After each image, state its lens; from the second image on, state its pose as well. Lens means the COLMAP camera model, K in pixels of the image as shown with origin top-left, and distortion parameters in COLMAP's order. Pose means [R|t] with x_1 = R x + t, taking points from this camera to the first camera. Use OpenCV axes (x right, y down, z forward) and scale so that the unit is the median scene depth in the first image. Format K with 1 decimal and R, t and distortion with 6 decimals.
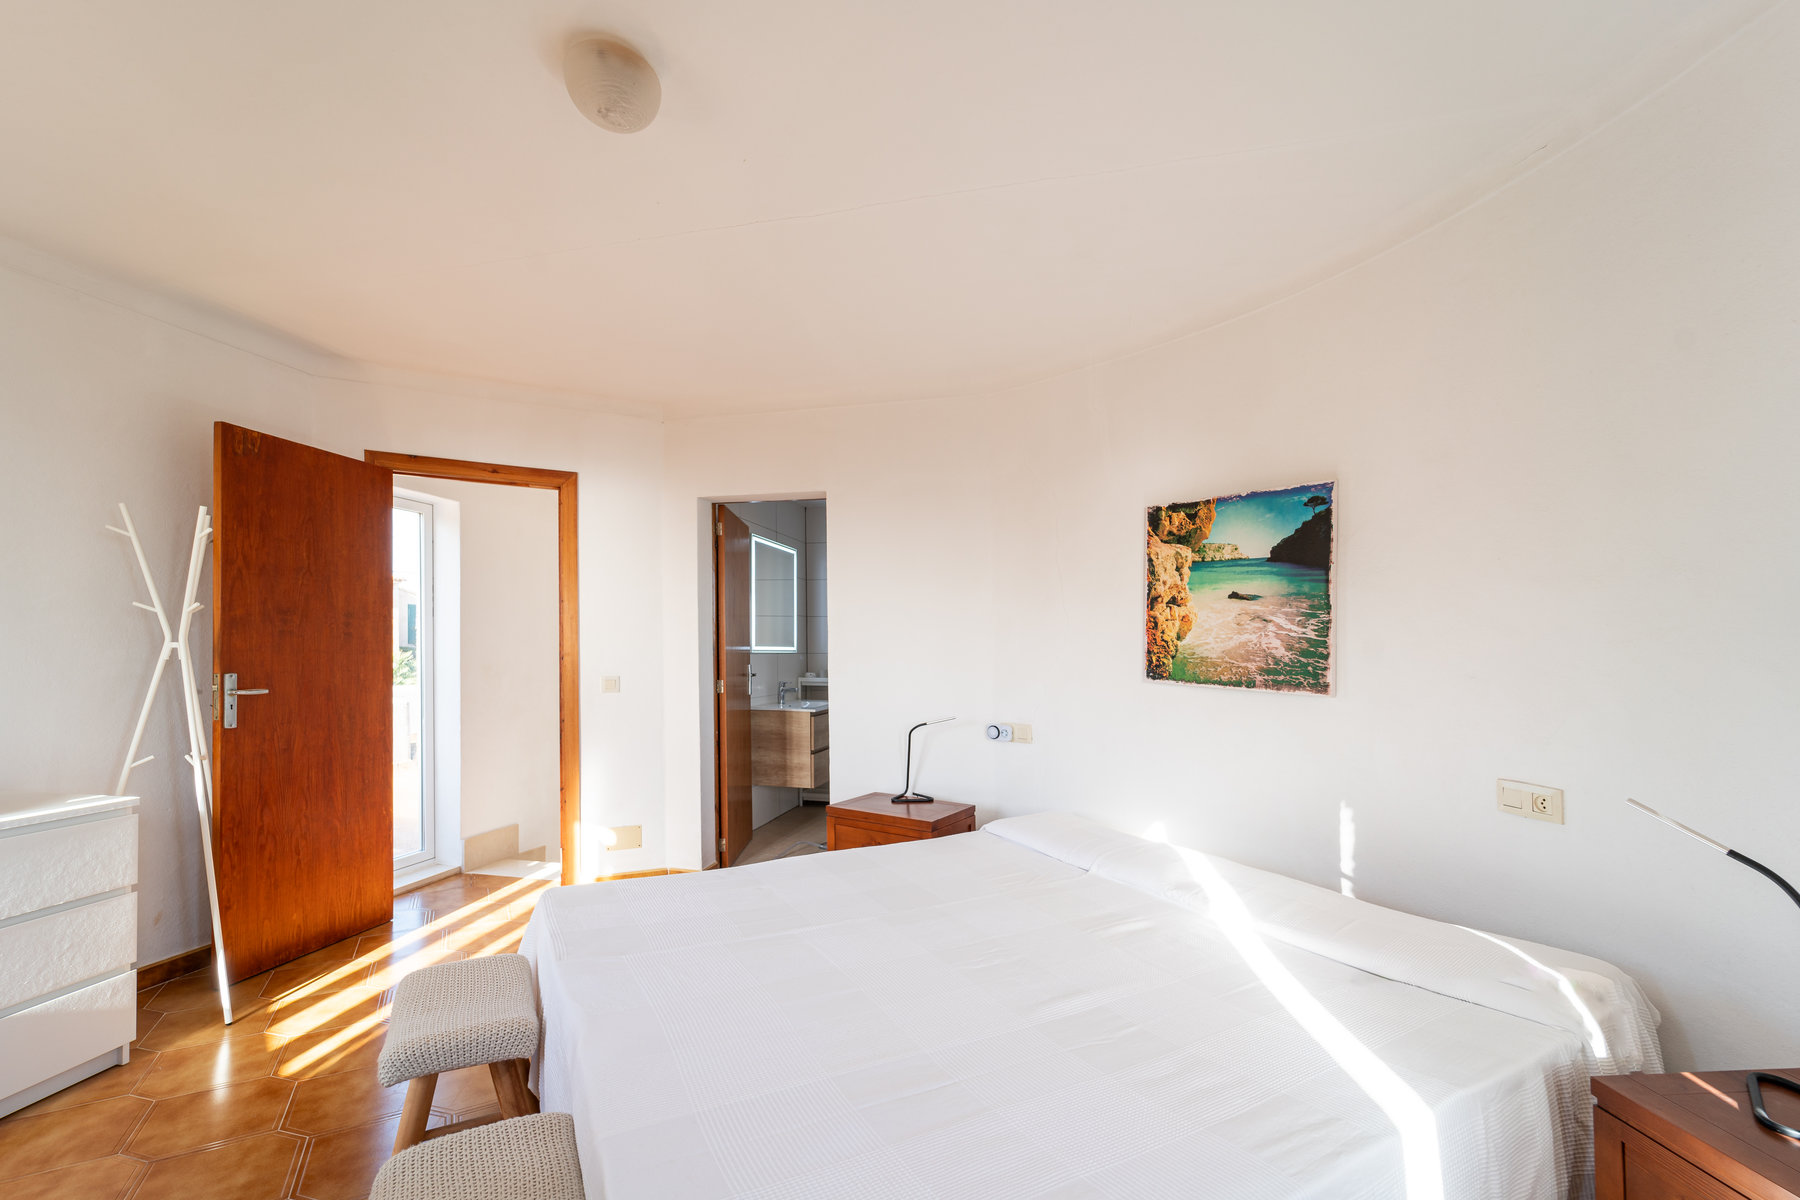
lens RADIAL K [[741.0, 0, 902.3], [0, 741.0, 652.2], [0, 0, 1]] dist [-0.000836, -0.000085]
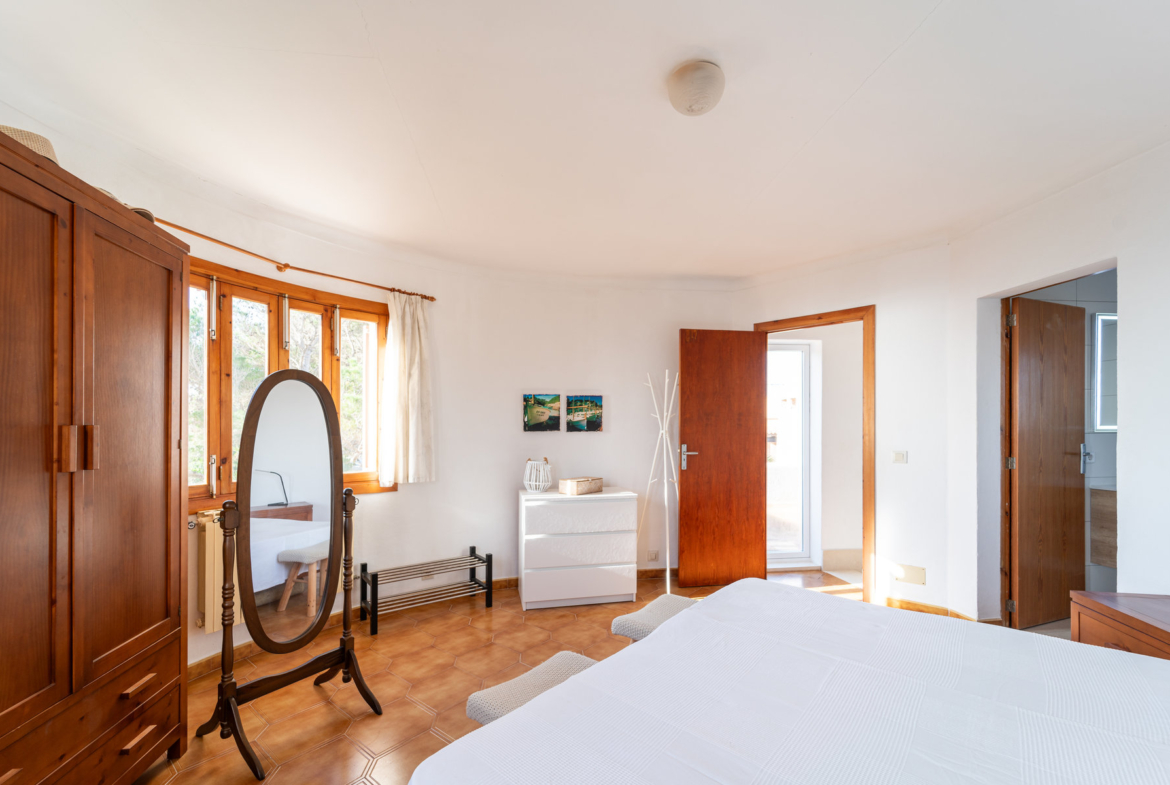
lens RADIAL K [[486.7, 0, 586.0], [0, 486.7, 444.3], [0, 0, 1]] dist [-0.000167, -0.000101]
pose [[0.345645, 0.014061, -0.938260, 0.274605], [0.007089, 0.999820, 0.017595, 0.001081], [0.938339, -0.012733, 0.345483, 0.195178]]
